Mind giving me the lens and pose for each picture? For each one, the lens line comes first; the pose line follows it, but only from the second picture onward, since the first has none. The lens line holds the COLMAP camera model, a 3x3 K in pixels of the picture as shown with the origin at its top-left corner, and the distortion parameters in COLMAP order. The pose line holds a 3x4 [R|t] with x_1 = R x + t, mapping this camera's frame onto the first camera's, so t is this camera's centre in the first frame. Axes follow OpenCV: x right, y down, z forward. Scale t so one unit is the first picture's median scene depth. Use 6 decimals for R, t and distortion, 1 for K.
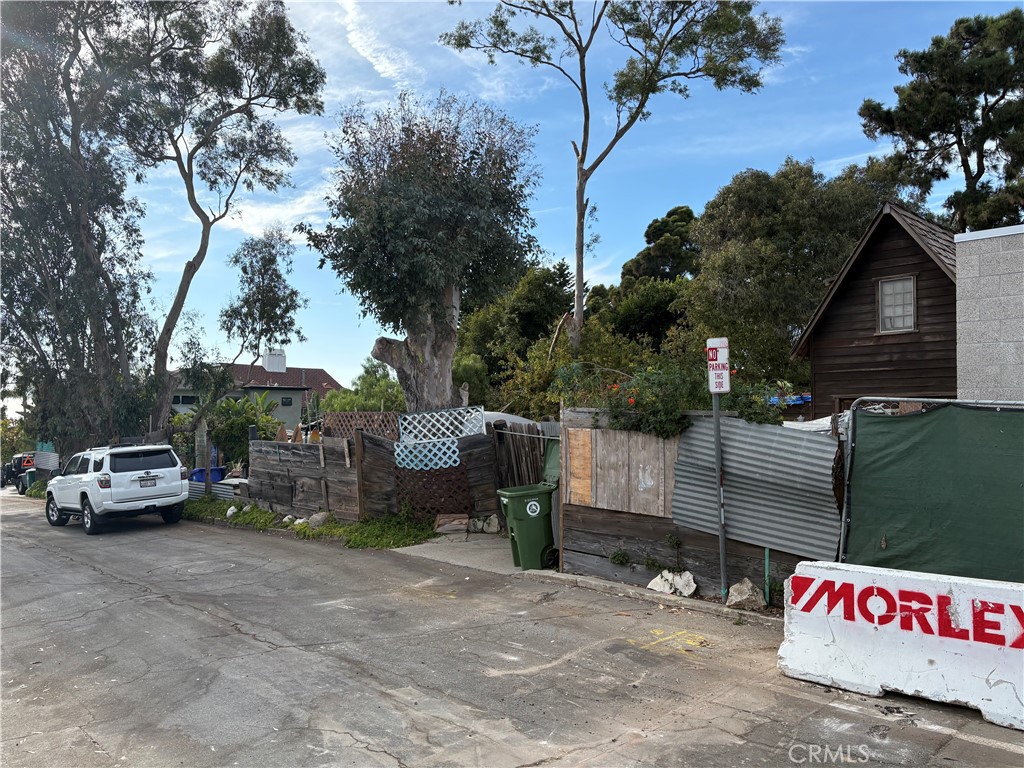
lens RADIAL K [[773.0, 0, 515.4], [0, 773.0, 399.5], [0, 0, 1]] dist [0.029555, -0.001617]
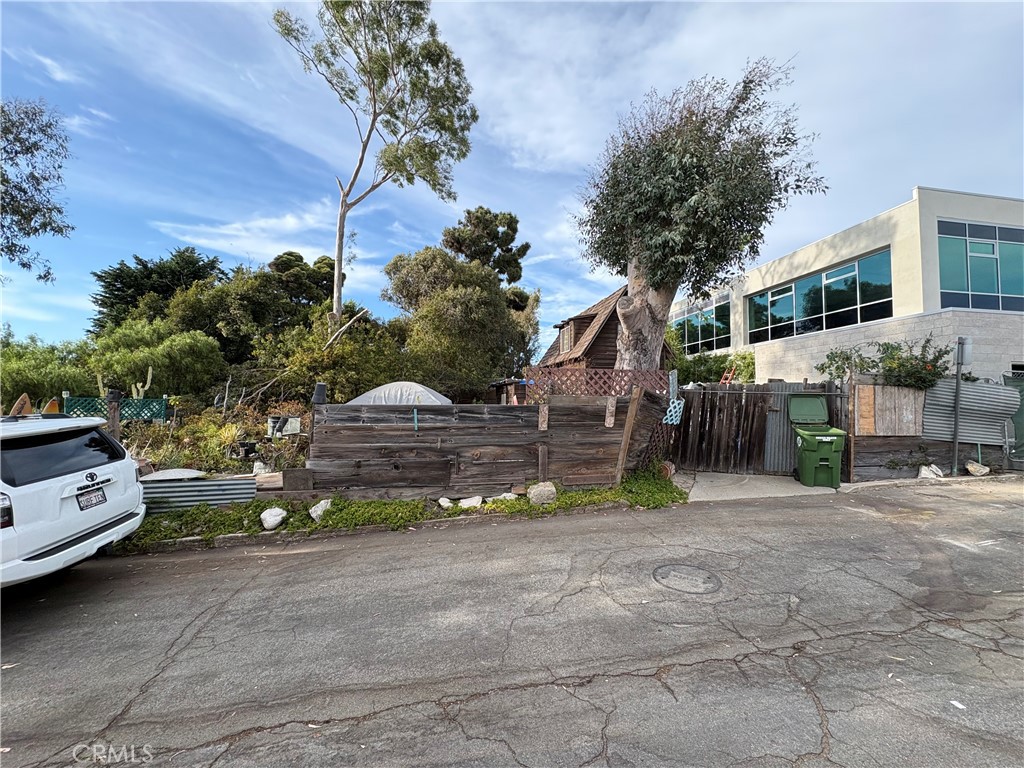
lens RADIAL K [[409.9, 0, 518.5], [0, 409.9, 383.7], [0, 0, 1]] dist [-0.001662, 0.000254]
pose [[0.532372, 0.036839, 0.845708, -0.379588], [-0.018416, 0.999320, -0.031937, 0.028502], [-0.846310, 0.001428, 0.532689, 0.449530]]
